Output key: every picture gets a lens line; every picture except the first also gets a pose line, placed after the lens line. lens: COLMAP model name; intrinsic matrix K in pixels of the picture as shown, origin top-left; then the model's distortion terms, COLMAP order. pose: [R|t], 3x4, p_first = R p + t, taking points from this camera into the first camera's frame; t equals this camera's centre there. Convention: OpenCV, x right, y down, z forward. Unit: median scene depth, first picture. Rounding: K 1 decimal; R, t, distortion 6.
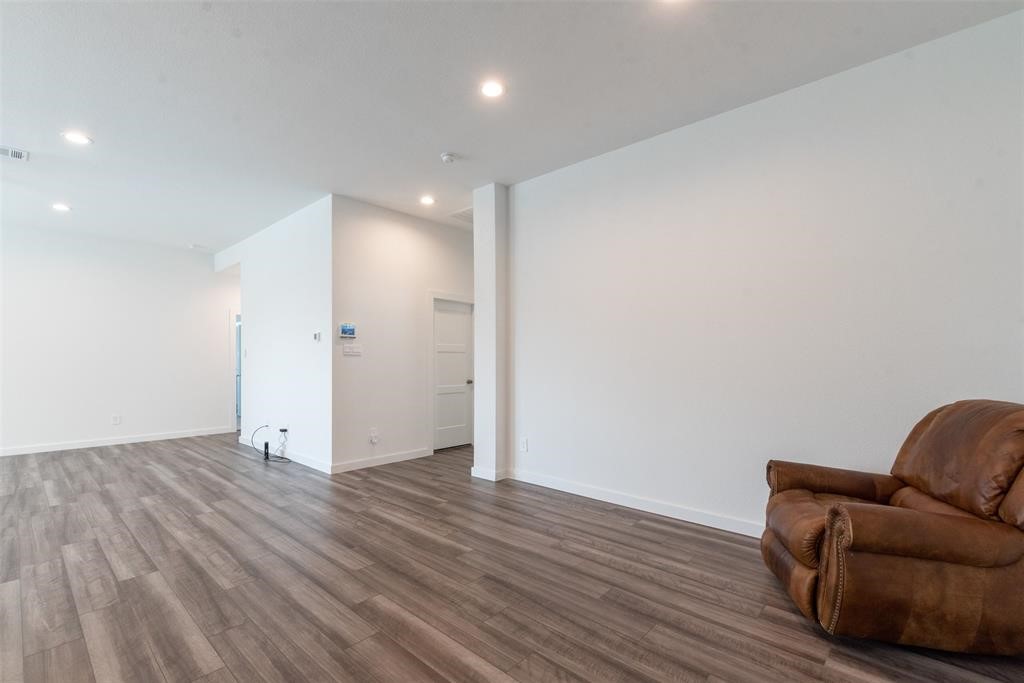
lens RADIAL K [[458.6, 0, 511.5], [0, 458.6, 363.3], [0, 0, 1]] dist [-0.002000, -0.000382]
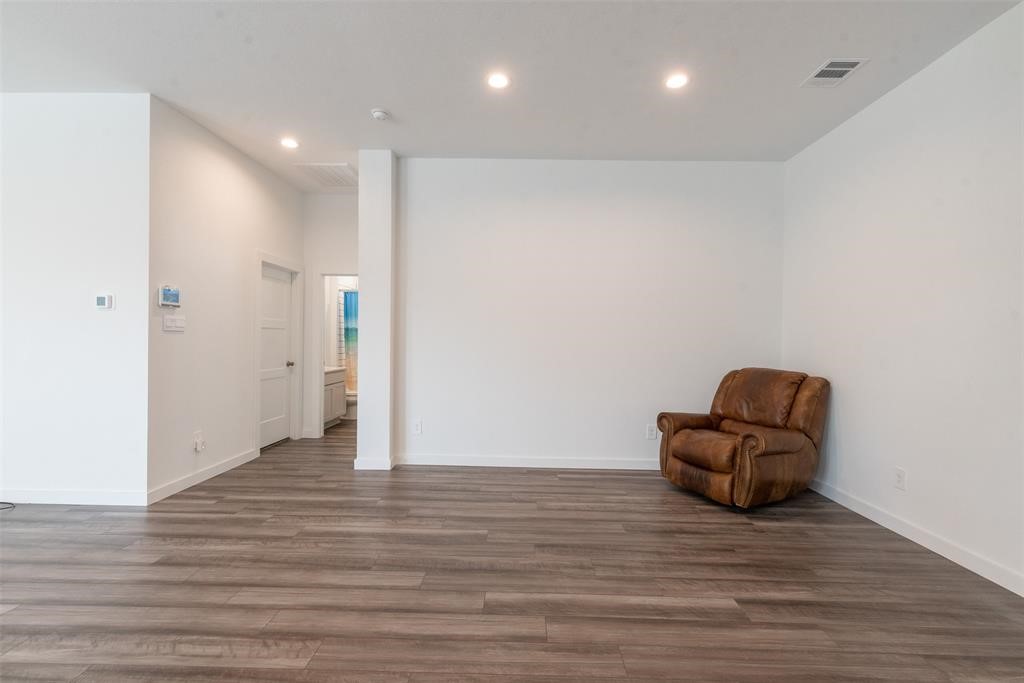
lens RADIAL K [[454.6, 0, 512.0], [0, 454.6, 341.5], [0, 0, 1]] dist [0.000767, -0.000293]
pose [[0.741987, 0.006570, 0.670382, -0.637981], [-0.011240, 0.999933, 0.002641, -0.013889], [-0.670320, -0.009495, 0.742012, 0.194894]]
